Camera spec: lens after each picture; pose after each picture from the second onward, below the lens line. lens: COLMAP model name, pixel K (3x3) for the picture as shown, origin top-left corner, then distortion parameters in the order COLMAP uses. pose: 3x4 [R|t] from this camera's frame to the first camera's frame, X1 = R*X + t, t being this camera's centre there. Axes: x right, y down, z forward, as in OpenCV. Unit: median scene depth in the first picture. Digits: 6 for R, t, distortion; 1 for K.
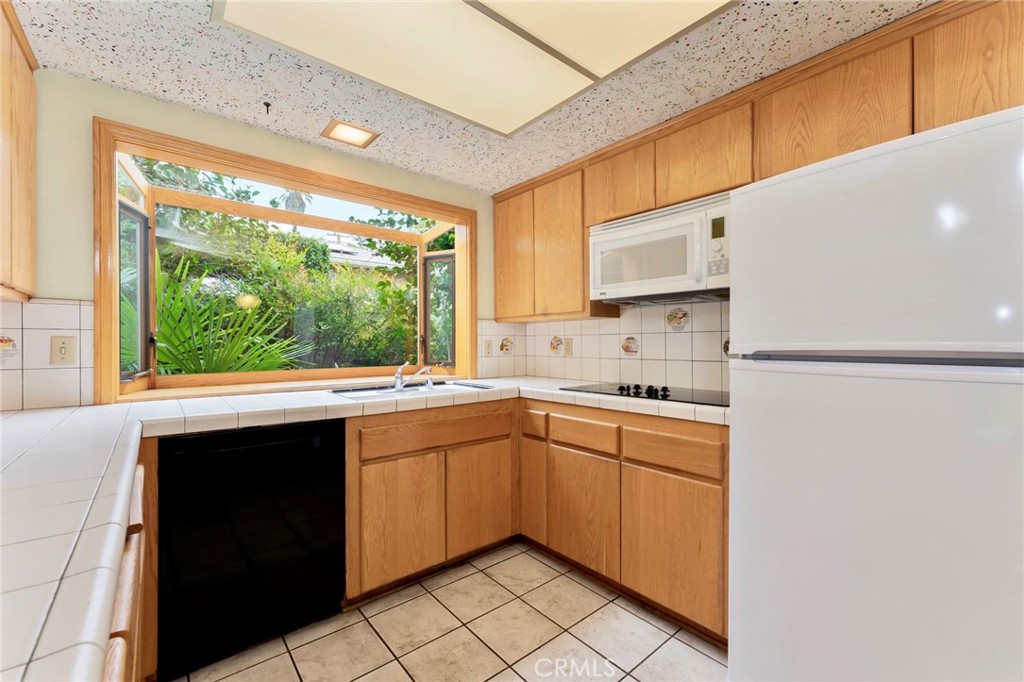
lens RADIAL K [[424.0, 0, 513.9], [0, 424.0, 342.7], [0, 0, 1]] dist [0.000740, 0.000202]
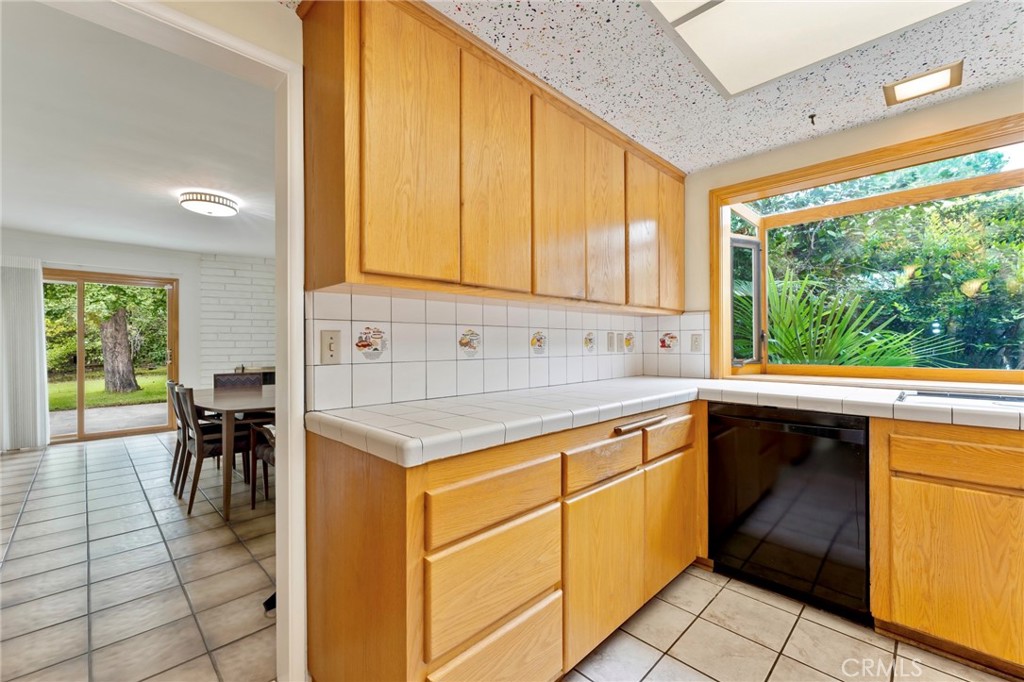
lens RADIAL K [[429.2, 0, 512.0], [0, 429.2, 341.0], [0, 0, 1]] dist [0.000274, 0.000209]
pose [[0.083562, -0.004654, -0.996492, 0.444837], [0.006093, 0.999973, -0.004160, 0.011041], [0.996484, -0.005724, 0.083589, 0.144387]]
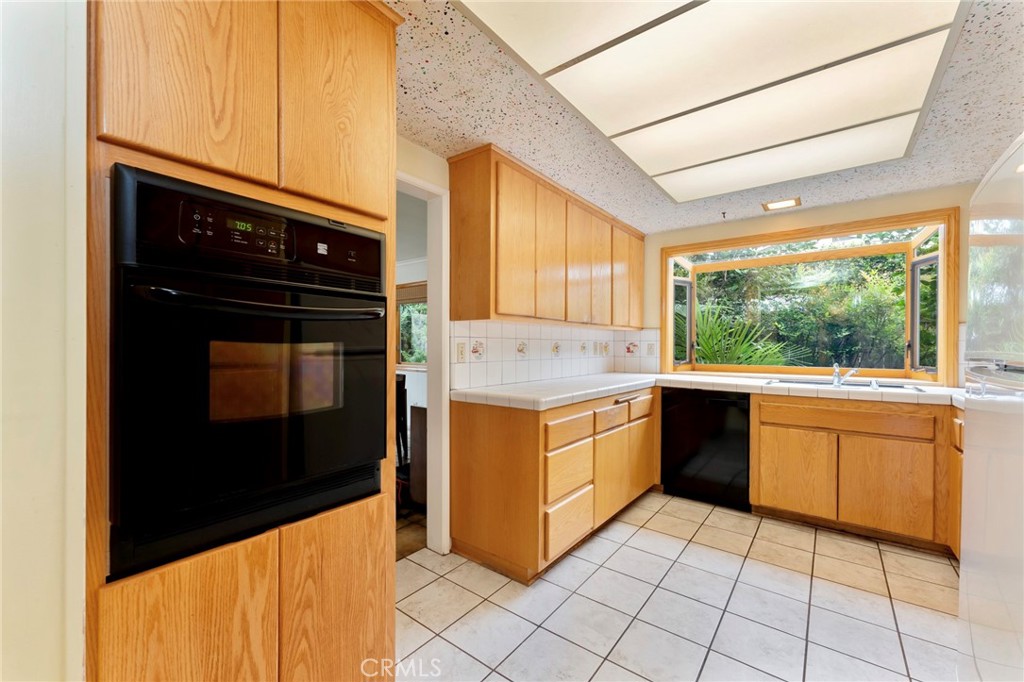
lens RADIAL K [[413.3, 0, 510.9], [0, 413.3, 344.4], [0, 0, 1]] dist [-0.000392, 0.000137]
pose [[0.206901, 0.002168, -0.978359, 0.934769], [-0.002824, 0.999995, 0.001619, -0.011938], [0.978358, 0.002428, 0.206906, -0.229957]]
